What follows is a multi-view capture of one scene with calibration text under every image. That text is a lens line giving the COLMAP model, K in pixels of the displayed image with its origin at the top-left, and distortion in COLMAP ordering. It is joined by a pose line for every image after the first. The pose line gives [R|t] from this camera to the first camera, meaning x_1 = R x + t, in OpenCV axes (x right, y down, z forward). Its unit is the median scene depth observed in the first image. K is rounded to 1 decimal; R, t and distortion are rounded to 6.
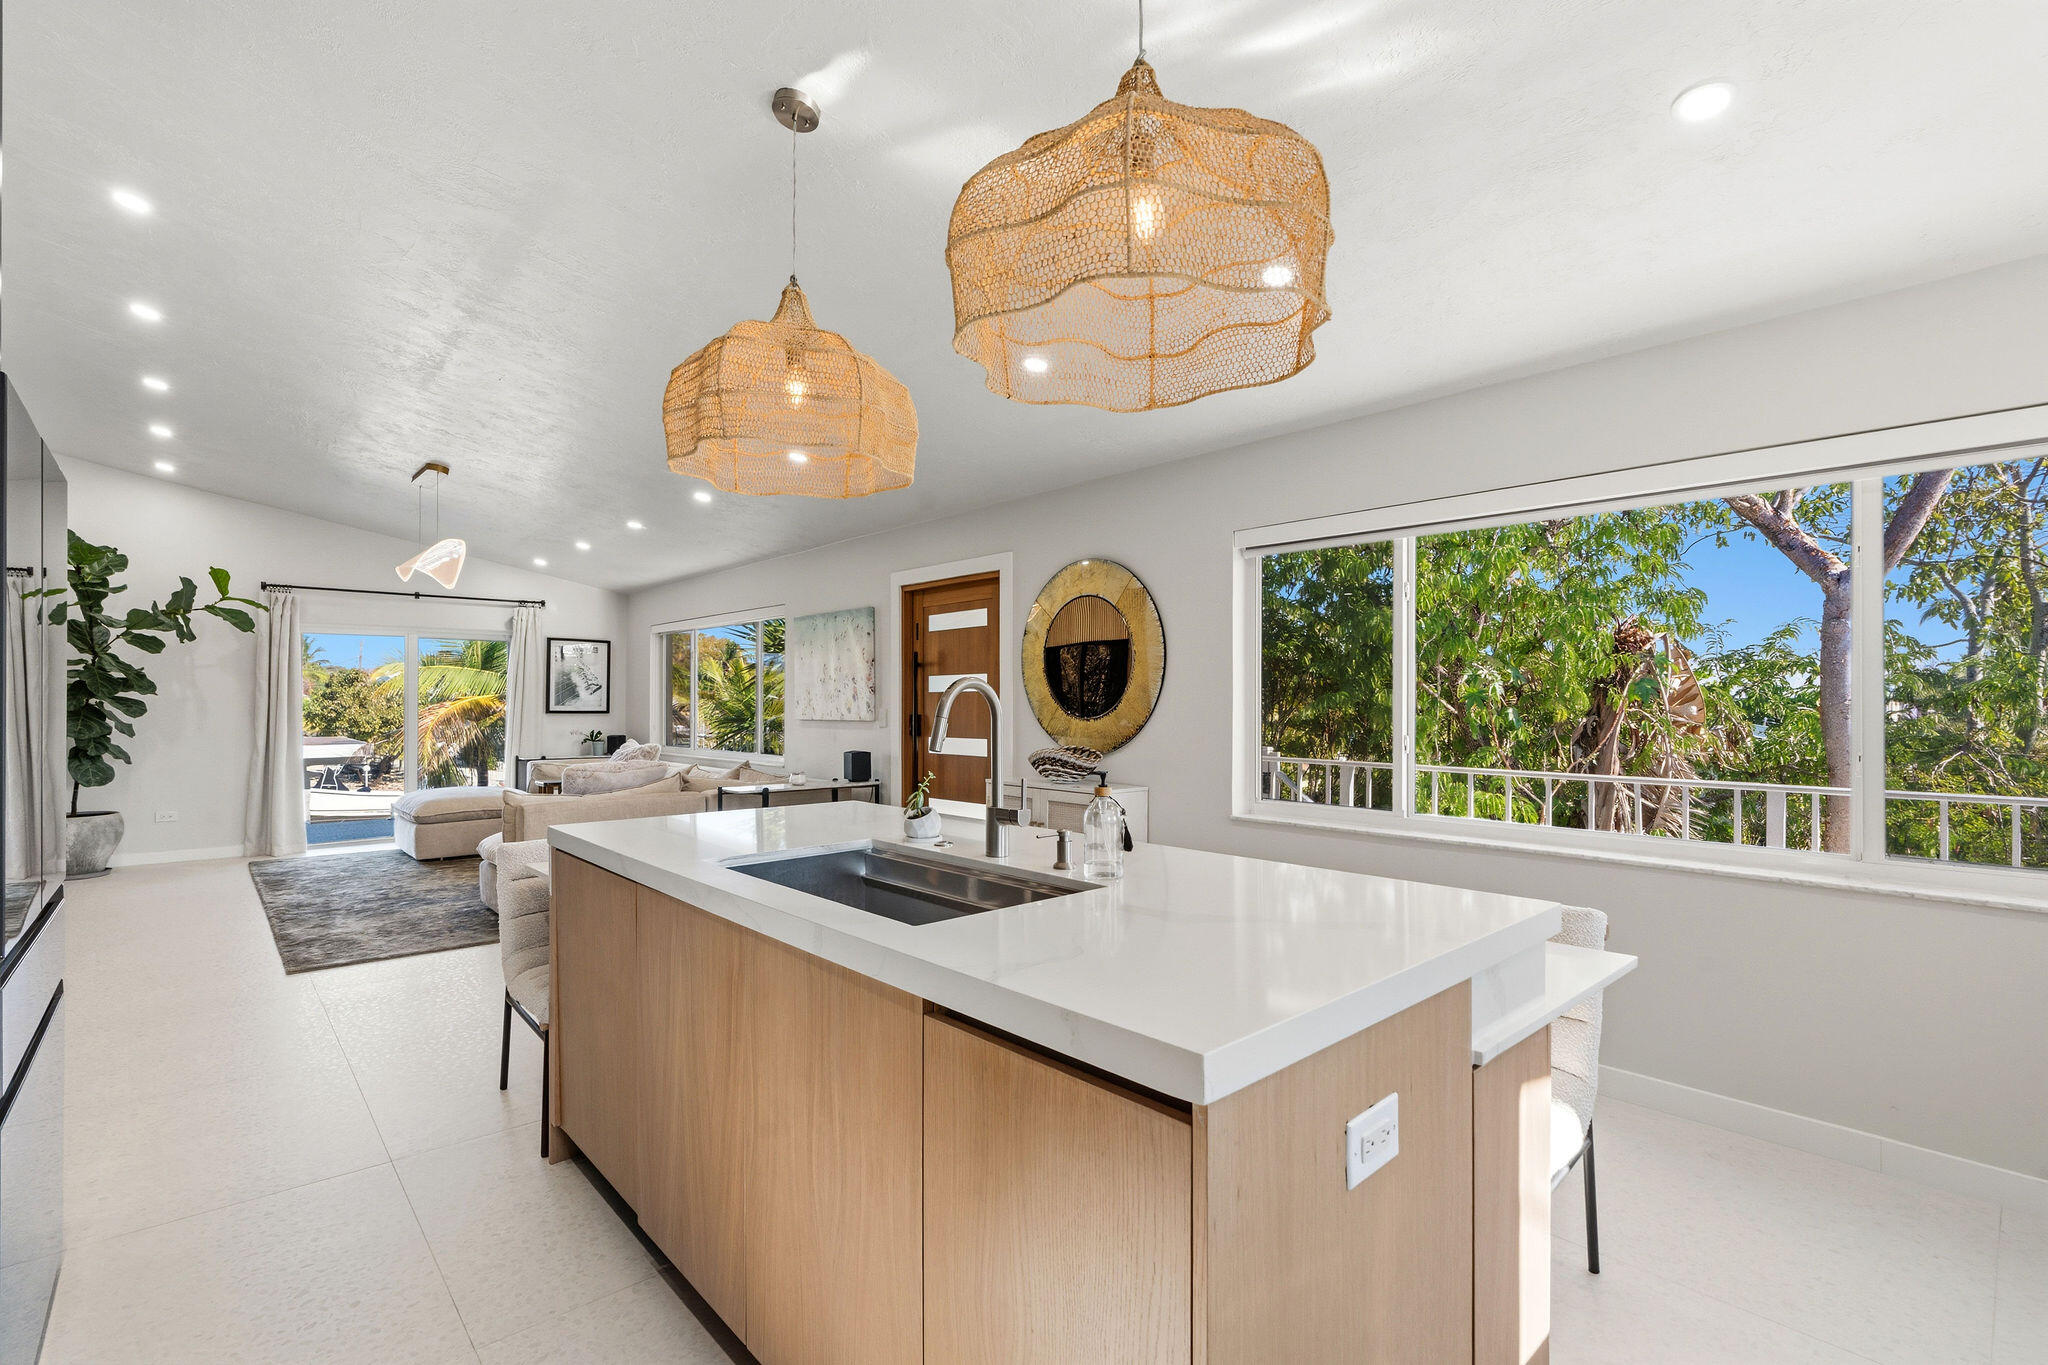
lens RADIAL K [[914.0, 0, 1017.4], [0, 914.0, 693.2], [0, 0, 1]] dist [-0.001429, 0.000194]
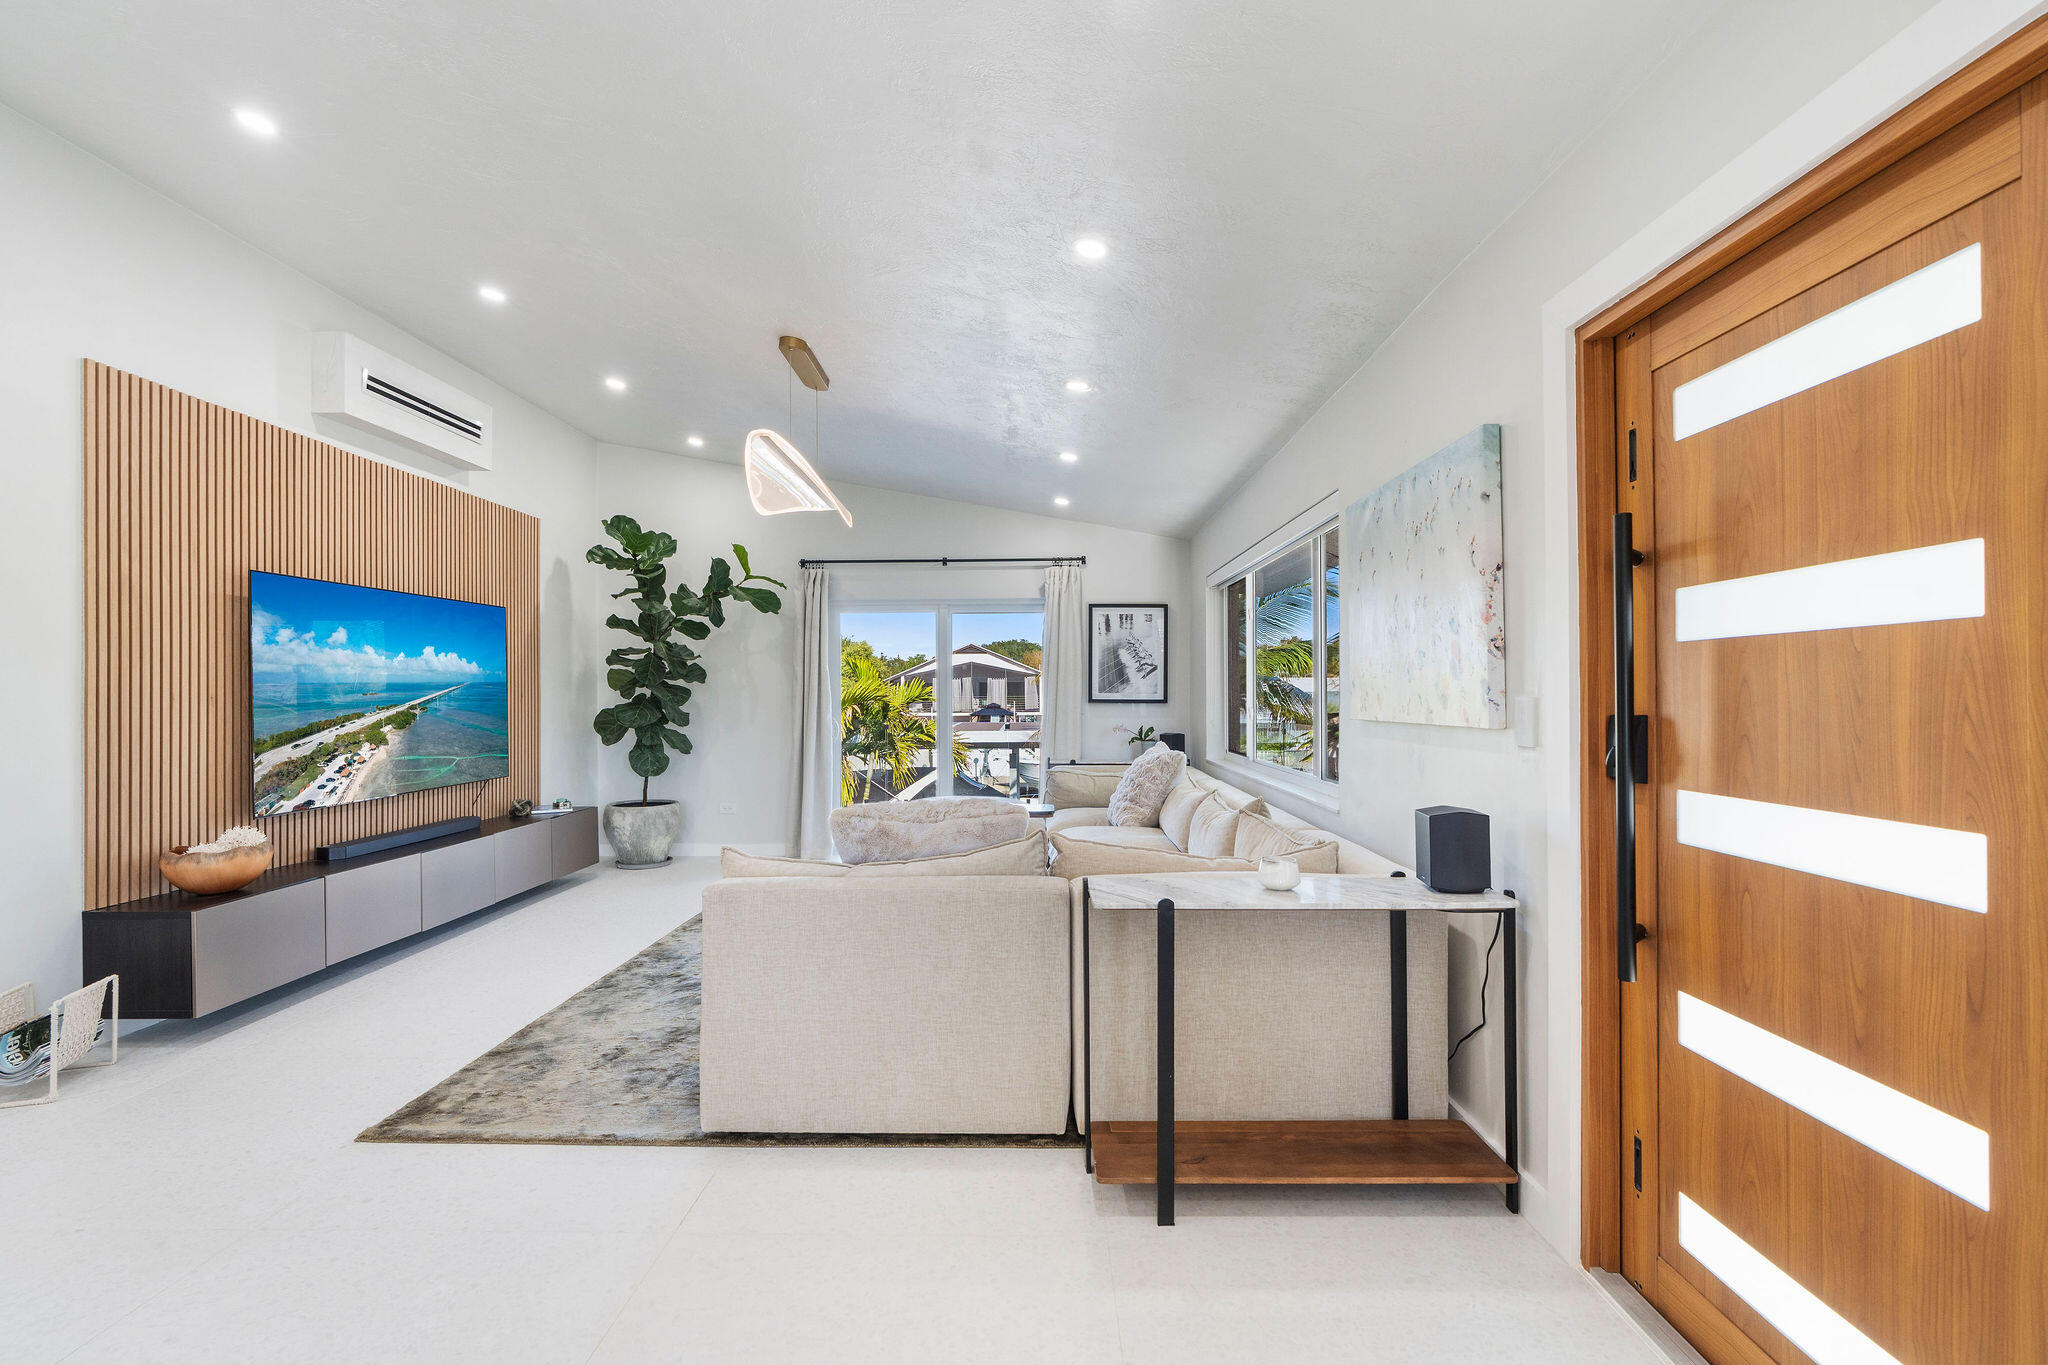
lens RADIAL K [[914.0, 0, 1017.4], [0, 914.0, 693.2], [0, 0, 1]] dist [-0.001429, 0.000194]
pose [[0.723411, -0.003442, -0.690409, -0.038300], [0.012185, 0.999895, 0.007782, 0.009174], [0.690310, -0.014042, 0.723377, 0.526961]]
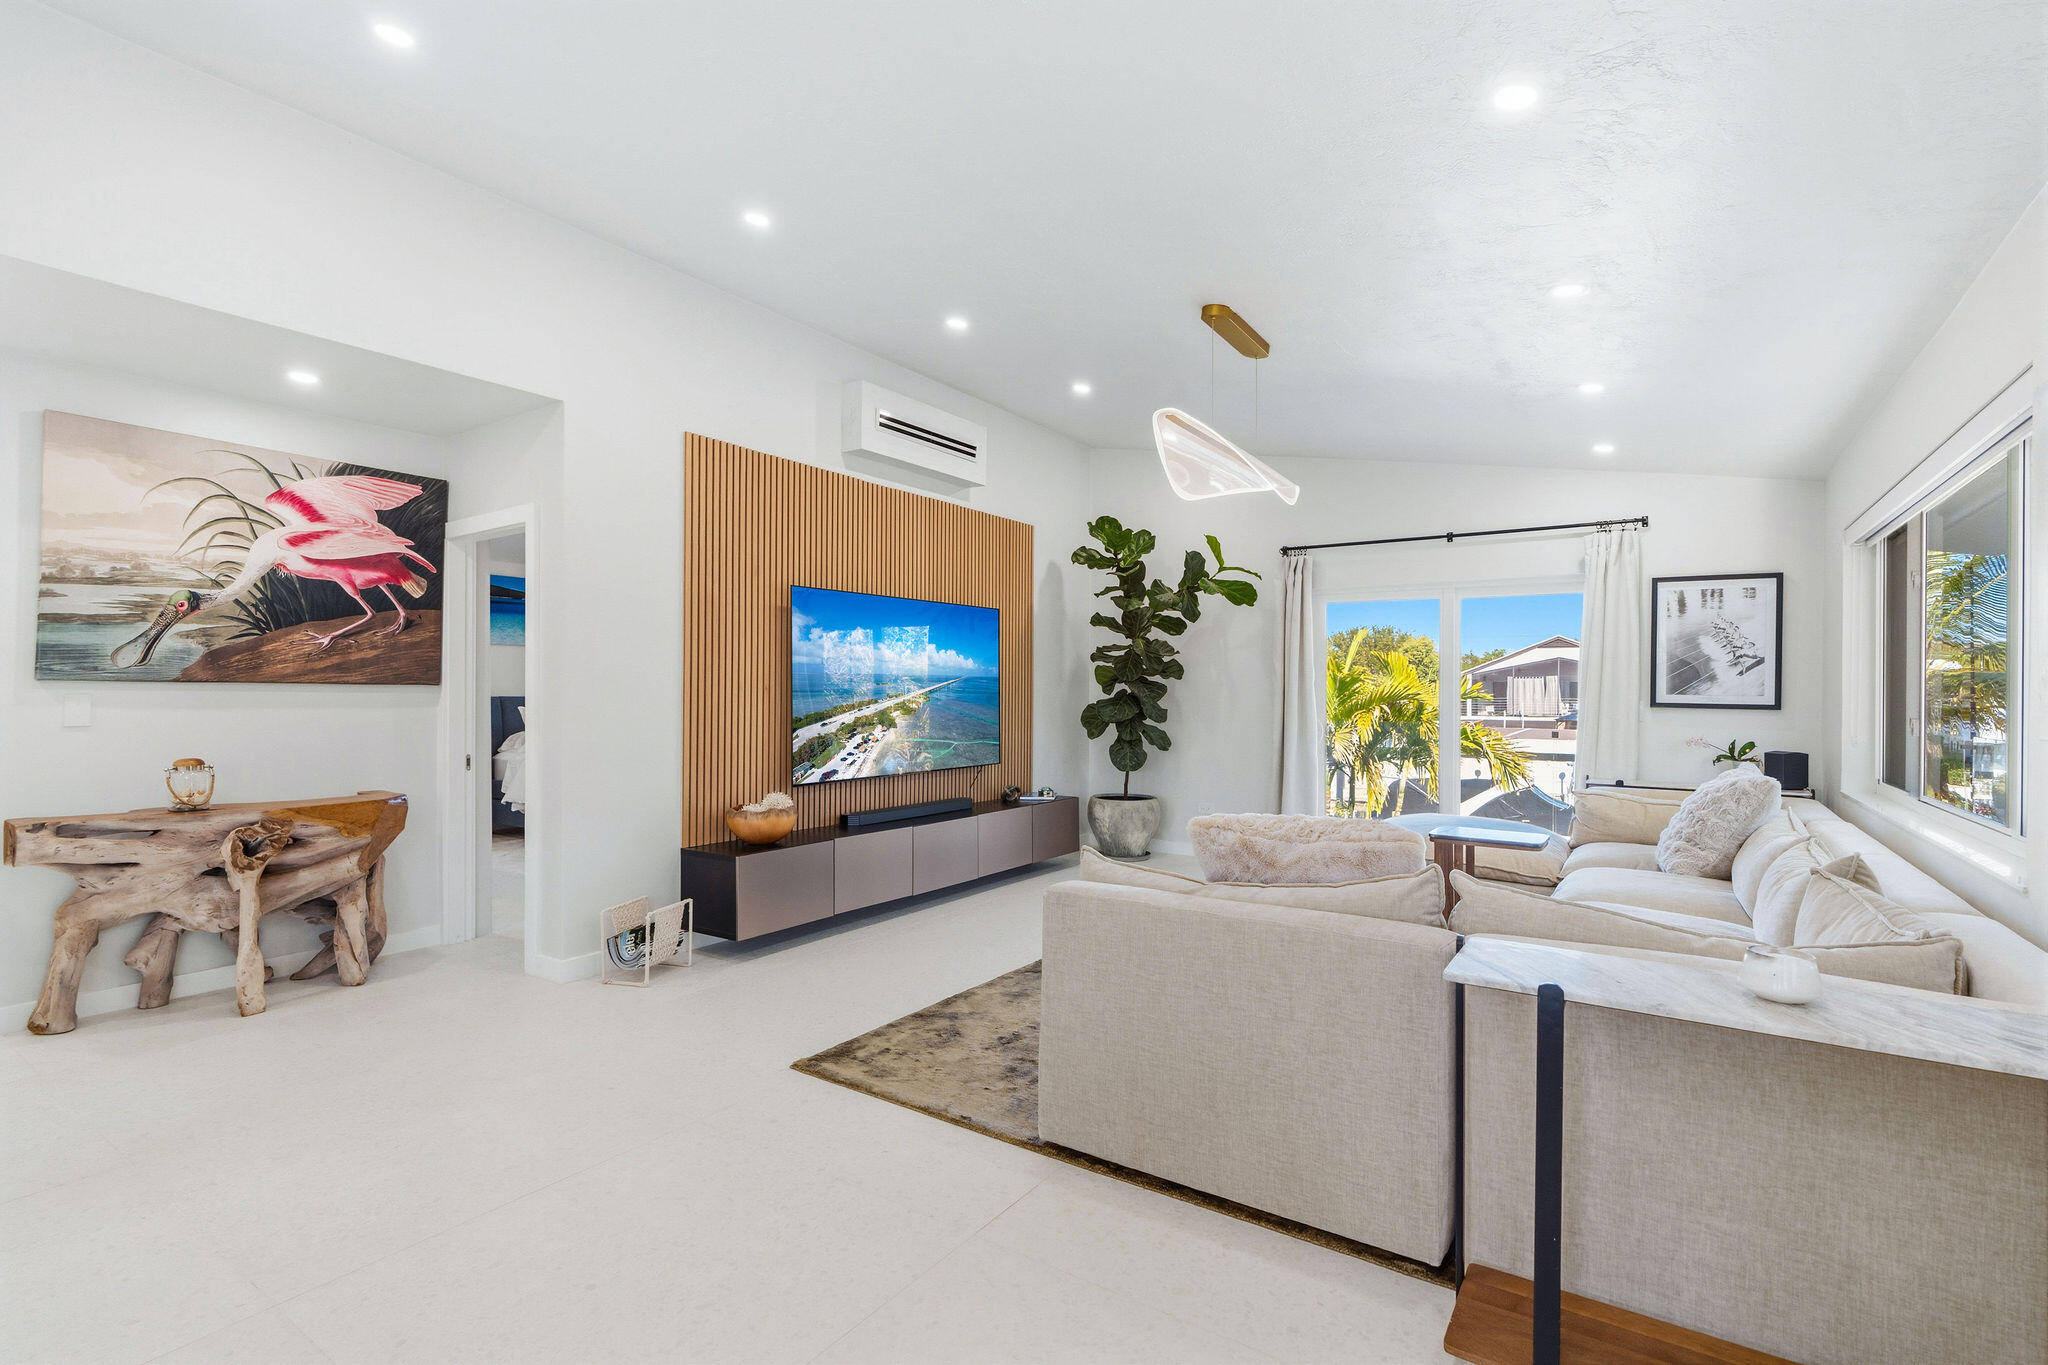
lens RADIAL K [[944.6, 0, 1029.9], [0, 944.6, 690.5], [0, 0, 1]] dist [-0.001637, 0.004542]
pose [[0.239084, 0.000621, -0.970999, -0.027794], [0.003456, 0.999993, 0.001490, 0.011483], [0.970993, -0.003712, 0.239080, 0.609506]]
